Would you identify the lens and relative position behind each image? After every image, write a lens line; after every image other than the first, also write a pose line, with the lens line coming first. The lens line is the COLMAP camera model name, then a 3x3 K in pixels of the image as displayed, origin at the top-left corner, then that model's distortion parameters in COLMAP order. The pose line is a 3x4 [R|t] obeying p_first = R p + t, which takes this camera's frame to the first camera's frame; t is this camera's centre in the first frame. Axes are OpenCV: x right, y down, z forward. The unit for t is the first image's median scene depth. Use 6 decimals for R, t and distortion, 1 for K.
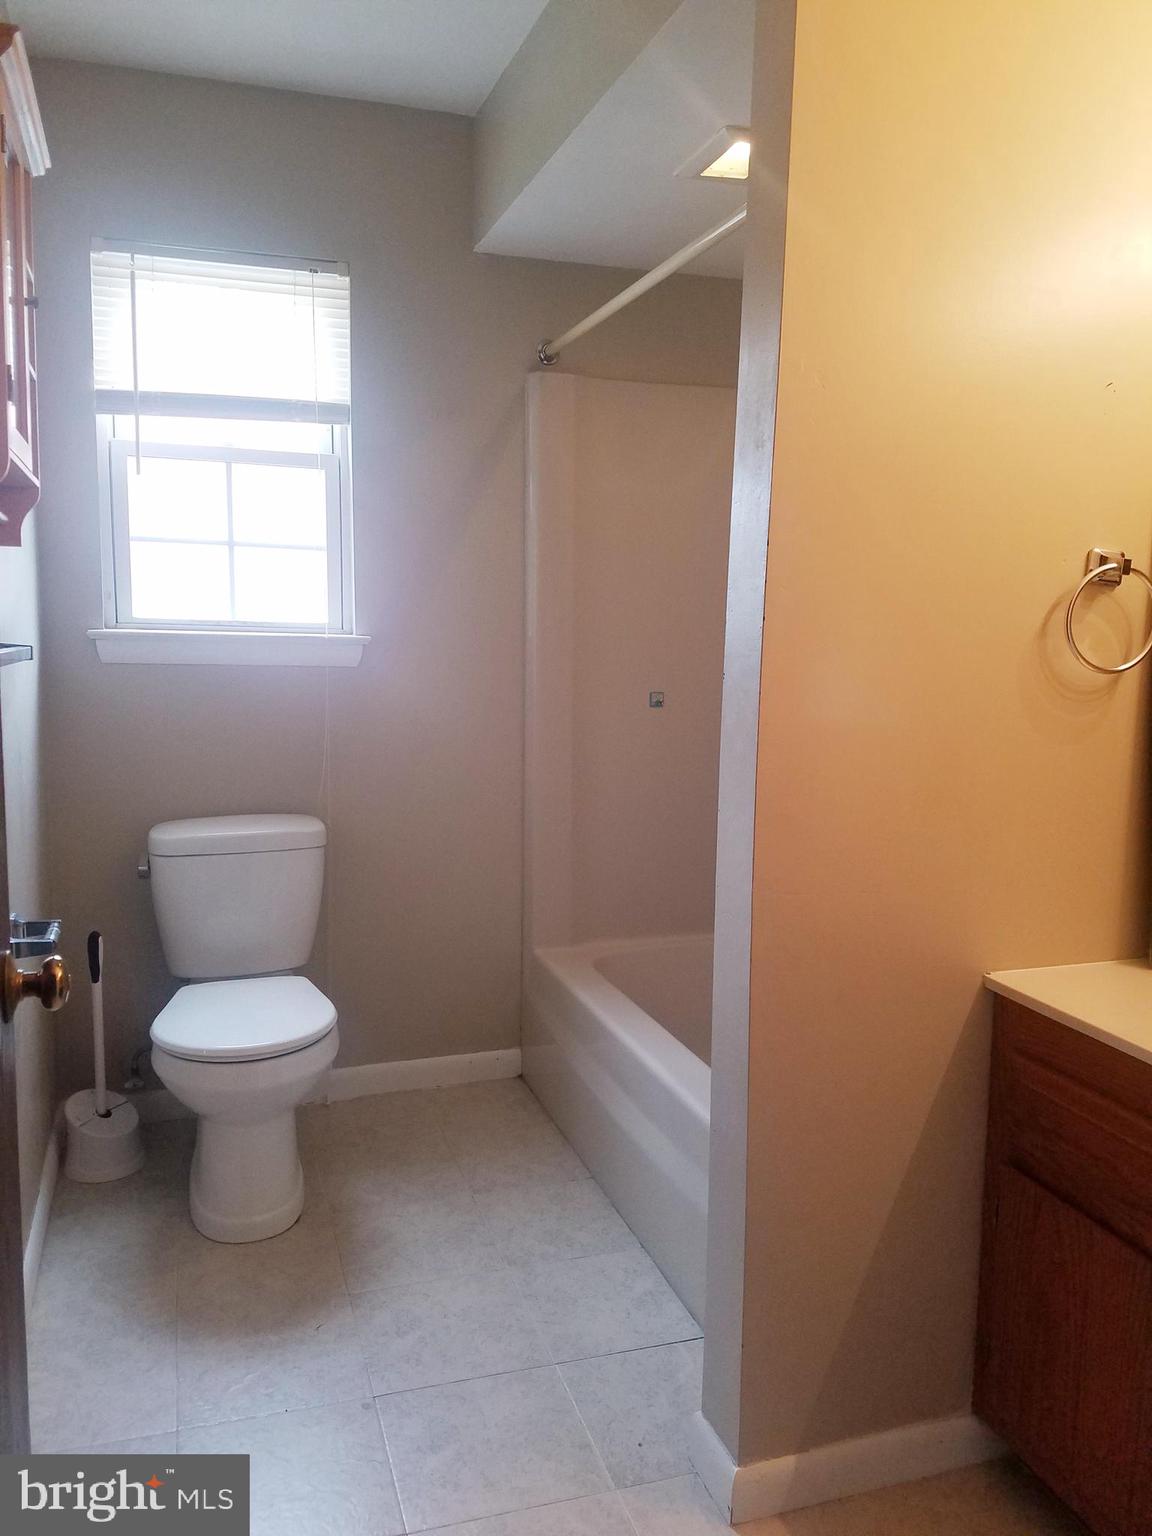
lens RADIAL K [[1245.7, 0, 576.0], [0, 1245.7, 768.0], [0, 0, 1]] dist [-0.000539, -0.000714]
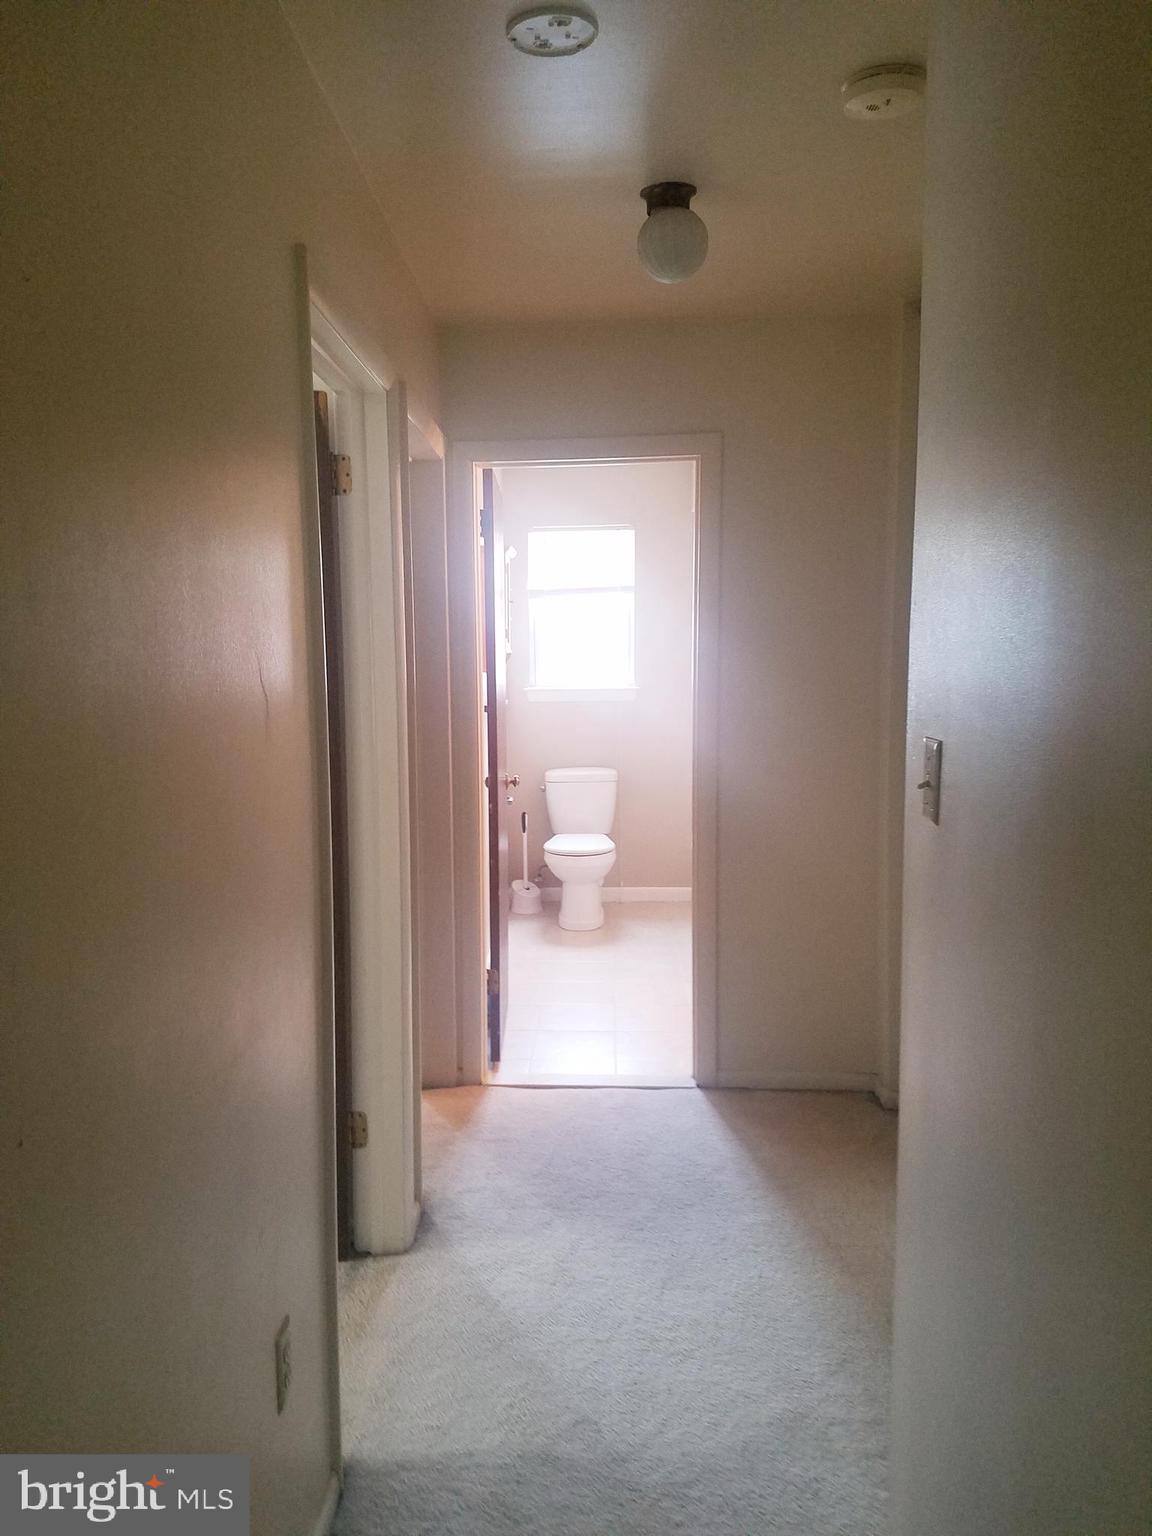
lens RADIAL K [[1245.7, 0, 576.0], [0, 1245.7, 768.0], [0, 0, 1]] dist [-0.000539, -0.000714]
pose [[0.946860, 0.002010, -0.321639, 0.501595], [-0.010641, 0.999629, -0.025080, 0.101513], [0.321469, 0.027170, 0.946530, -1.298151]]
